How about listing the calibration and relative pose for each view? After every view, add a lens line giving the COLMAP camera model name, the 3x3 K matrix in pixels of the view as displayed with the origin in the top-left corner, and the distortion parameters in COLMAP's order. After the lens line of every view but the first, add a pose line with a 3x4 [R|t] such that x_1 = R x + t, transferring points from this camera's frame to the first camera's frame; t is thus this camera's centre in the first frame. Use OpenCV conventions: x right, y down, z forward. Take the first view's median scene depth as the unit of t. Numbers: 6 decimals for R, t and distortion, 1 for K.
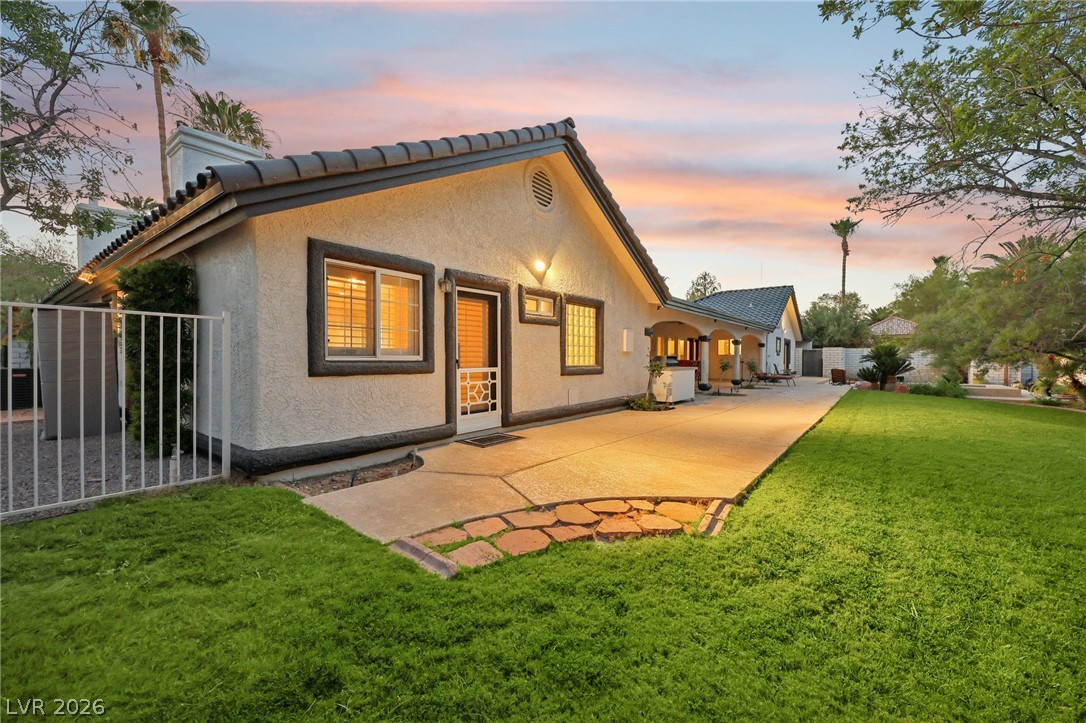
lens RADIAL K [[442.1, 0, 542.7], [0, 442.1, 360.2], [0, 0, 1]] dist [0.000473, -0.000662]
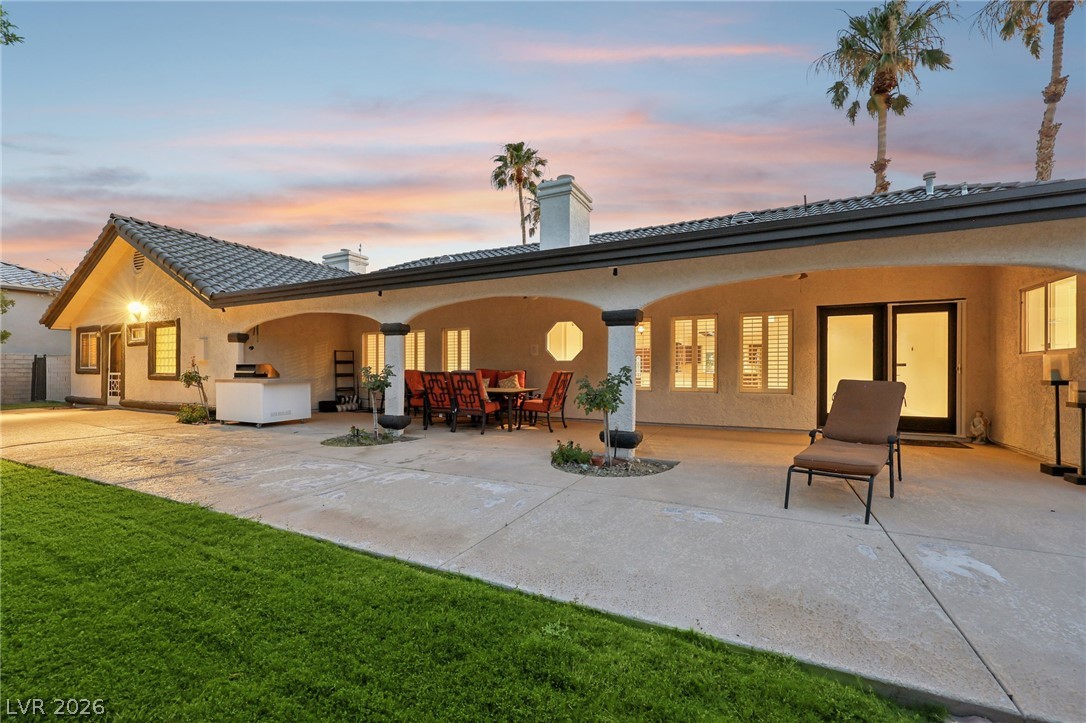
lens RADIAL K [[442.1, 0, 540.2], [0, 442.1, 367.7], [0, 0, 1]] dist [0.000473, -0.000662]
pose [[0.196014, -0.004817, -0.980589, 1.674998], [-0.004927, 0.999970, -0.005897, -0.001599], [0.980589, 0.005987, 0.195985, 1.945325]]
